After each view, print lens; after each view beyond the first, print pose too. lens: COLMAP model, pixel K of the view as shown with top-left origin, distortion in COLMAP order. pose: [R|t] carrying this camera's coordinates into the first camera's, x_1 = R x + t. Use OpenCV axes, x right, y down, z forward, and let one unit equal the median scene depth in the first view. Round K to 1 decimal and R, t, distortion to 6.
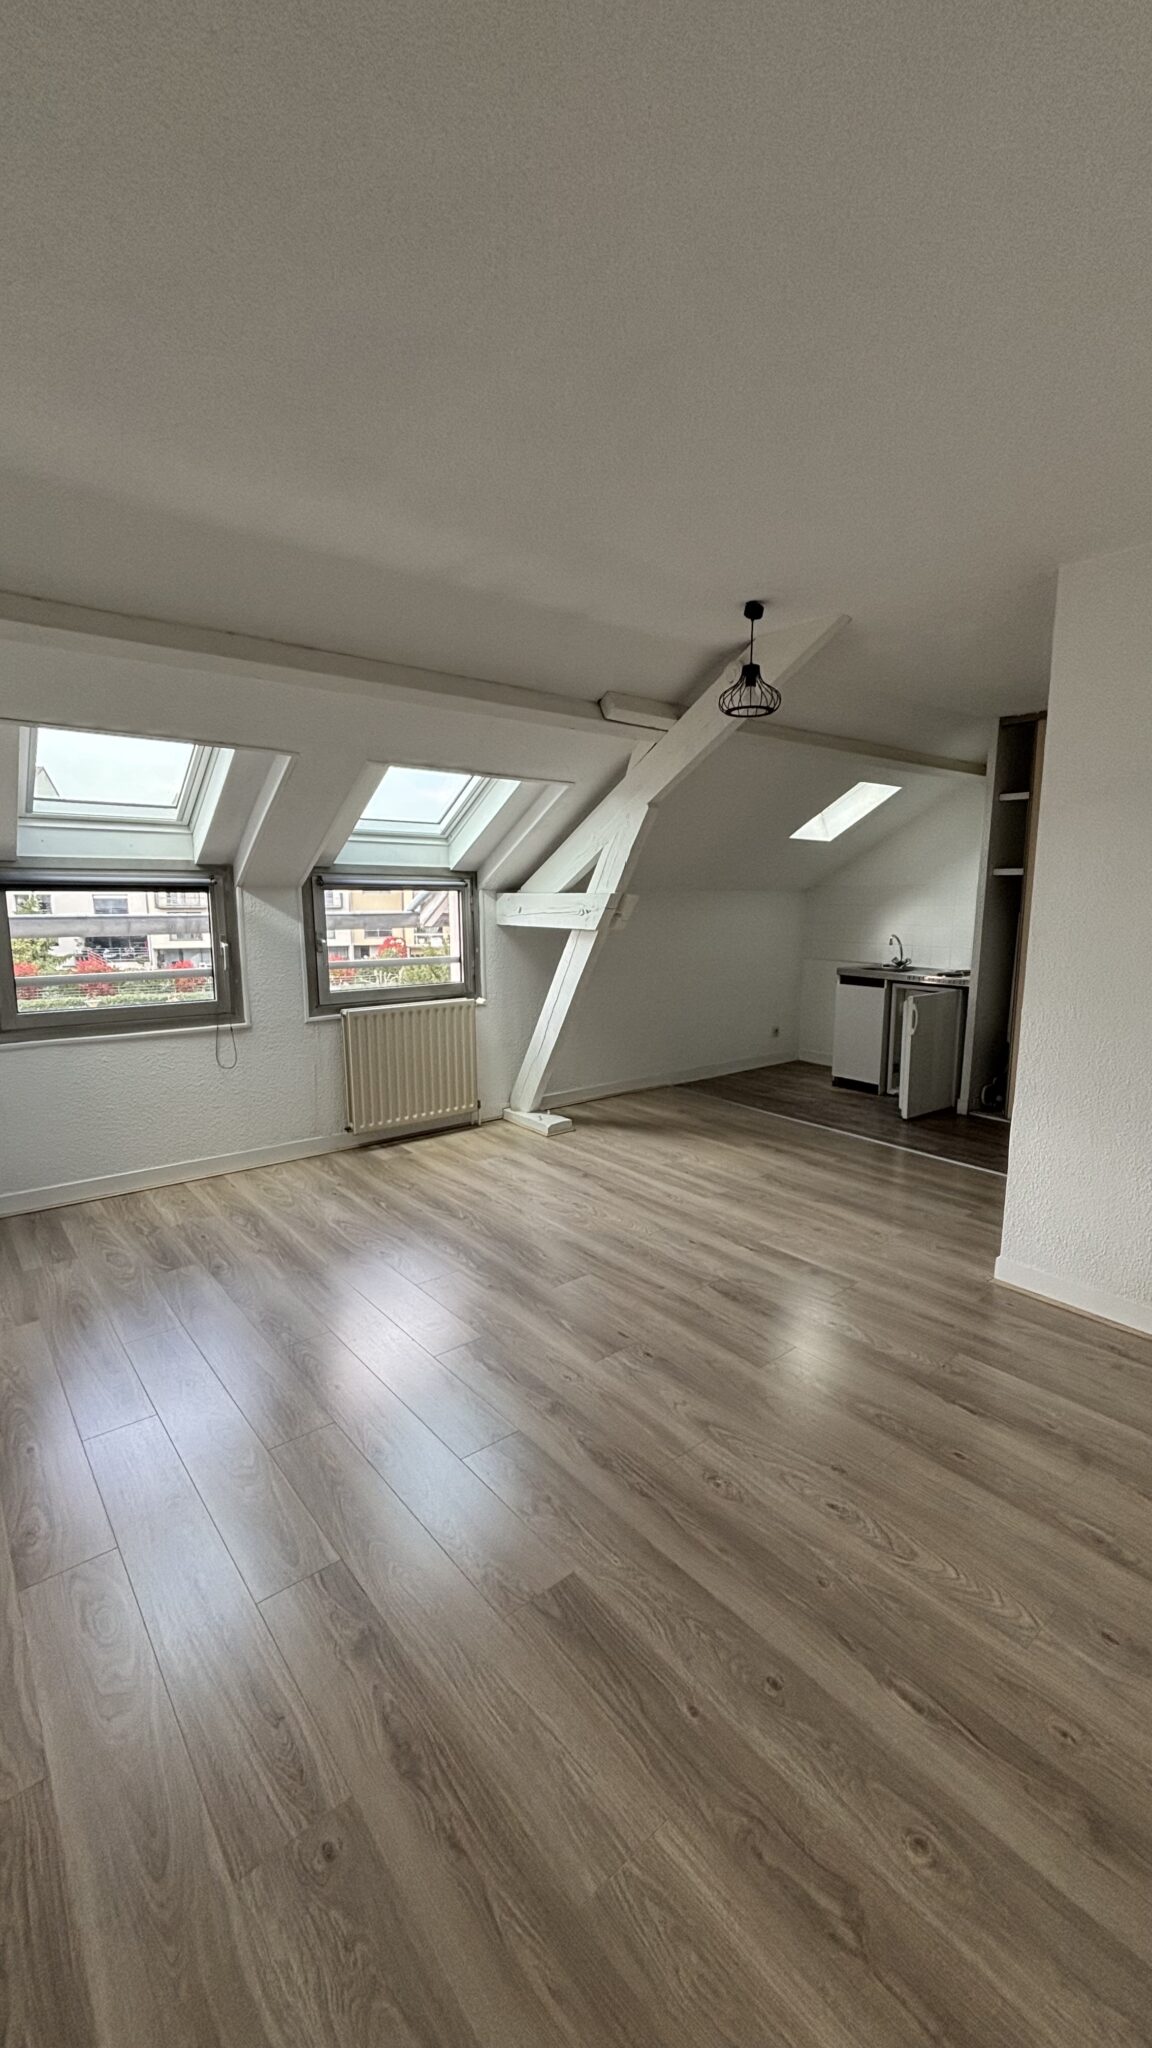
lens RADIAL K [[828.3, 0, 577.5], [0, 828.3, 1035.3], [0, 0, 1]] dist [0.007604, -0.000421]
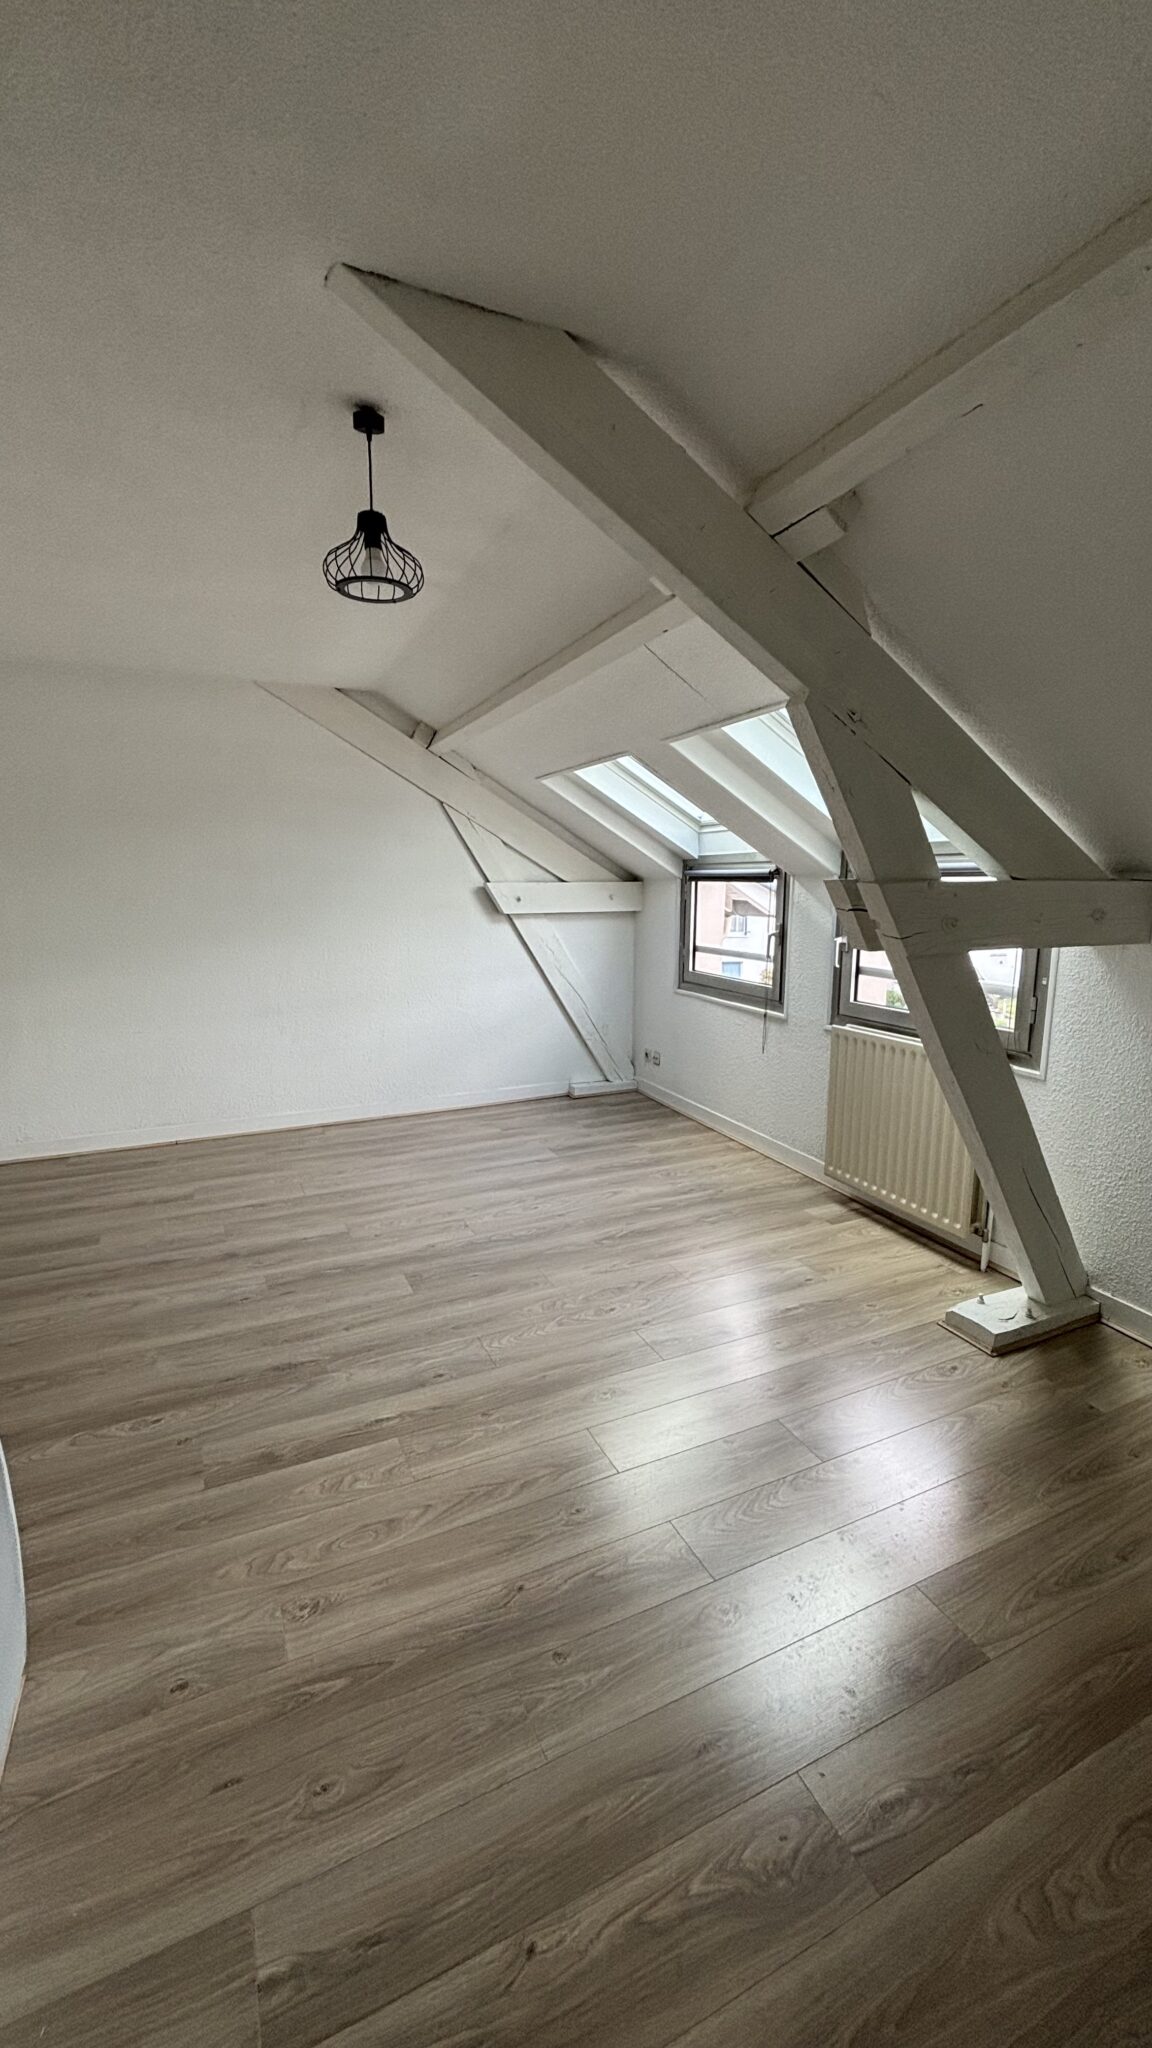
lens RADIAL K [[828.3, 0, 582.1], [0, 828.3, 1027.2], [0, 0, 1]] dist [0.007604, -0.000421]
pose [[-0.253182, 0.174018, -0.951639, 0.603052], [-0.159302, 0.962761, 0.218434, -0.177507], [0.954213, 0.206901, -0.216033, 0.990931]]
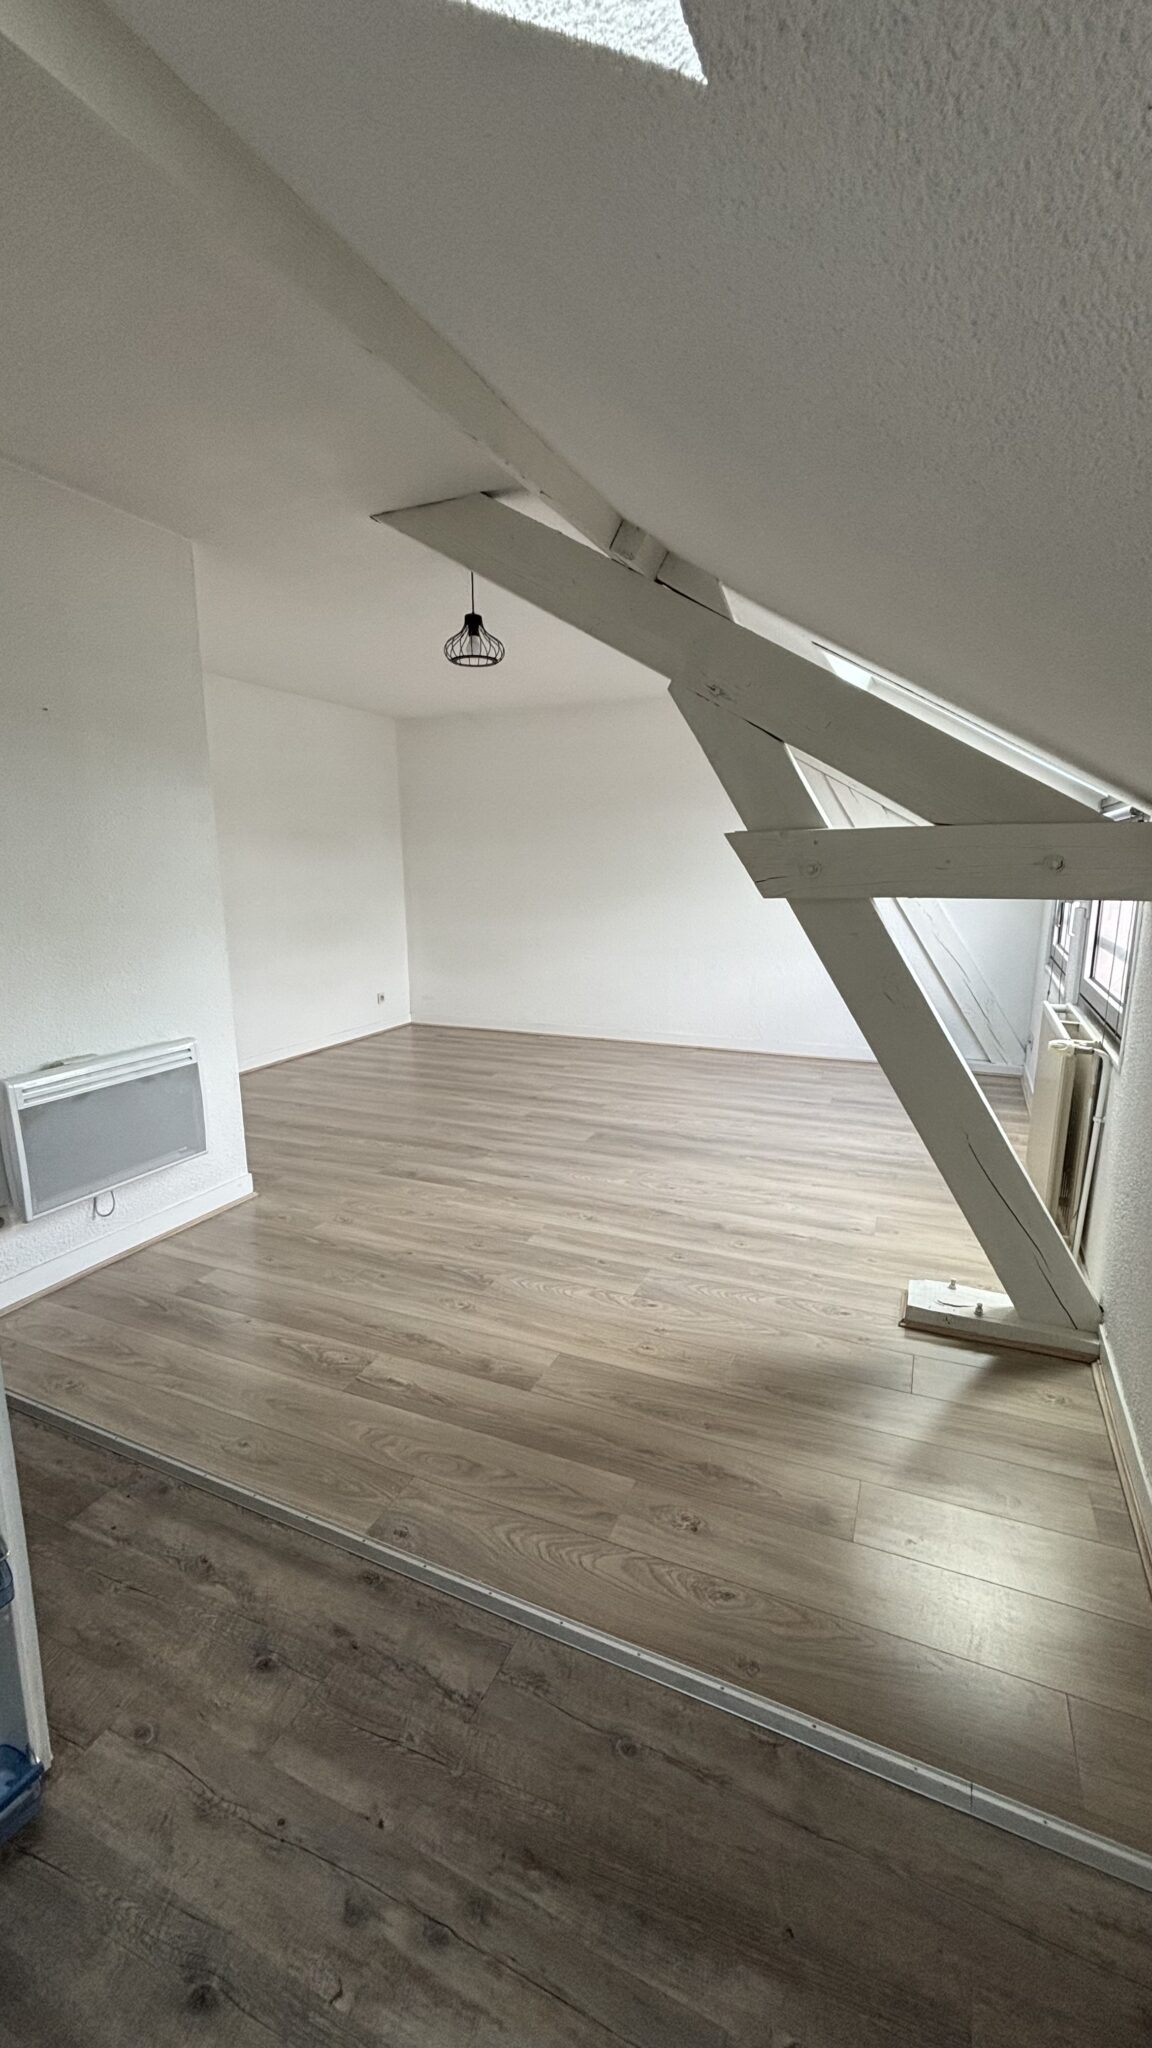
lens RADIAL K [[828.3, 0, 577.0], [0, 828.3, 1019.5], [0, 0, 1]] dist [0.007604, -0.000421]
pose [[-0.893169, 0.089728, -0.440680, 0.431892], [-0.069028, 0.940930, 0.331490, -0.240474], [0.444393, 0.326496, -0.834215, 1.508951]]
